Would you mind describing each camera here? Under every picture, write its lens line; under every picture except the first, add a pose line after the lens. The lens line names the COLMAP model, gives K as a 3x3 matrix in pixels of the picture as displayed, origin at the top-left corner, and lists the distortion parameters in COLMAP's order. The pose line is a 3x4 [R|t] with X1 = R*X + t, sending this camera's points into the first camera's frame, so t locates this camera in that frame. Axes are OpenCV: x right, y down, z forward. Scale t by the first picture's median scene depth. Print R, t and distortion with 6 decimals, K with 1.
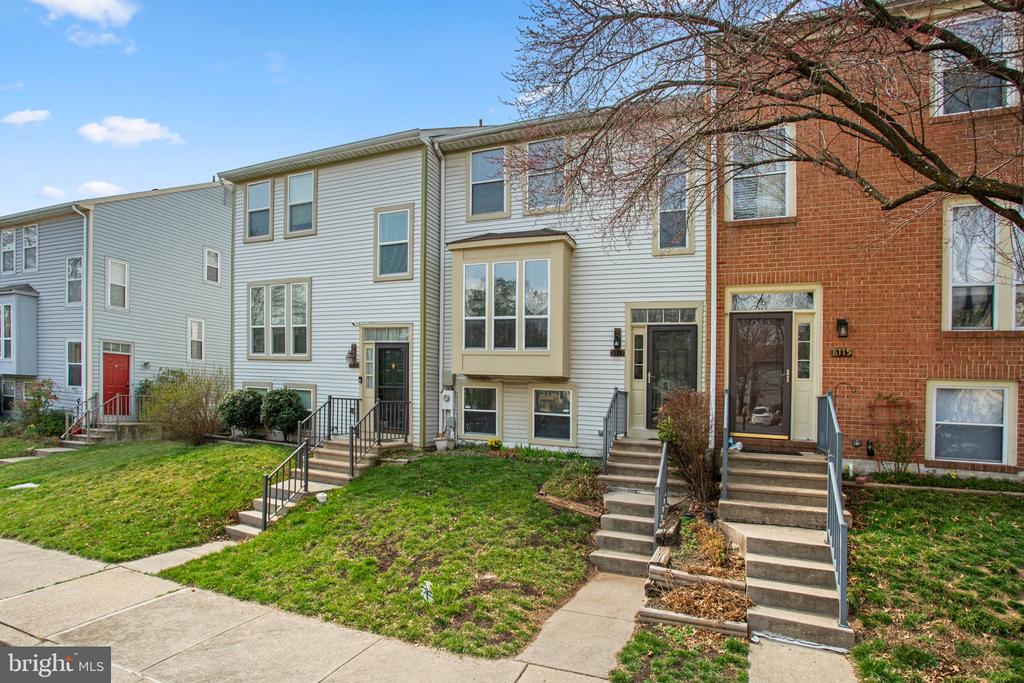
lens RADIAL K [[520.1, 0, 511.4], [0, 520.1, 329.6], [0, 0, 1]] dist [-0.066452, 0.026828]
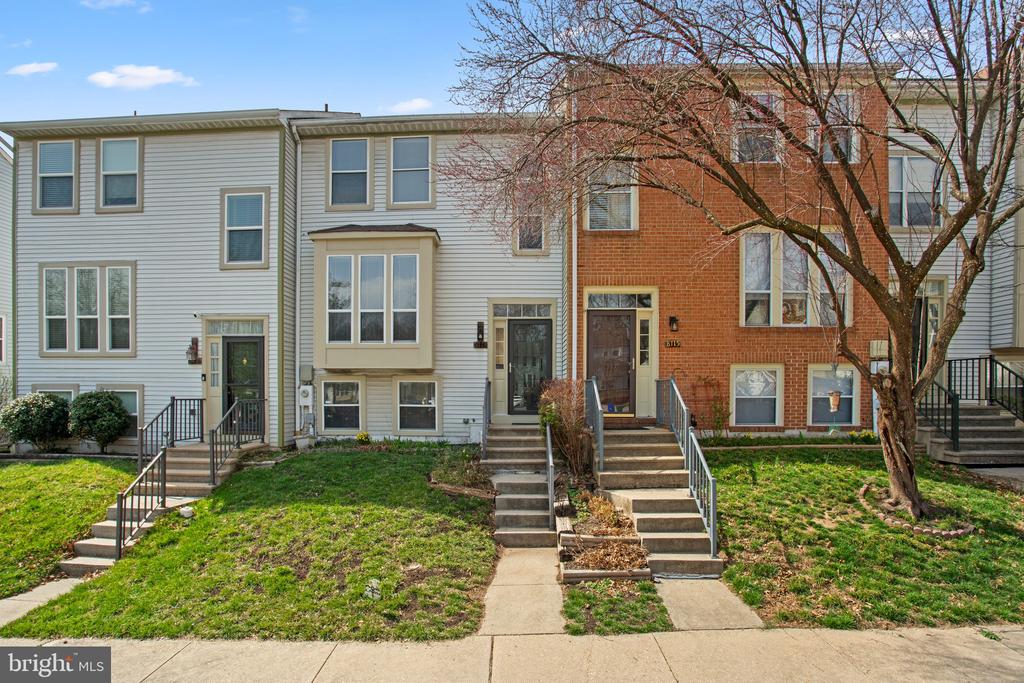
lens RADIAL K [[511.7, 0, 511.5], [0, 511.7, 313.2], [0, 0, 1]] dist [-0.059373, 0.020339]
pose [[0.933333, 0.010349, 0.358863, -0.143695], [-0.006343, 0.999904, -0.012338, -0.010199], [-0.358957, 0.009239, 0.933309, -0.011748]]
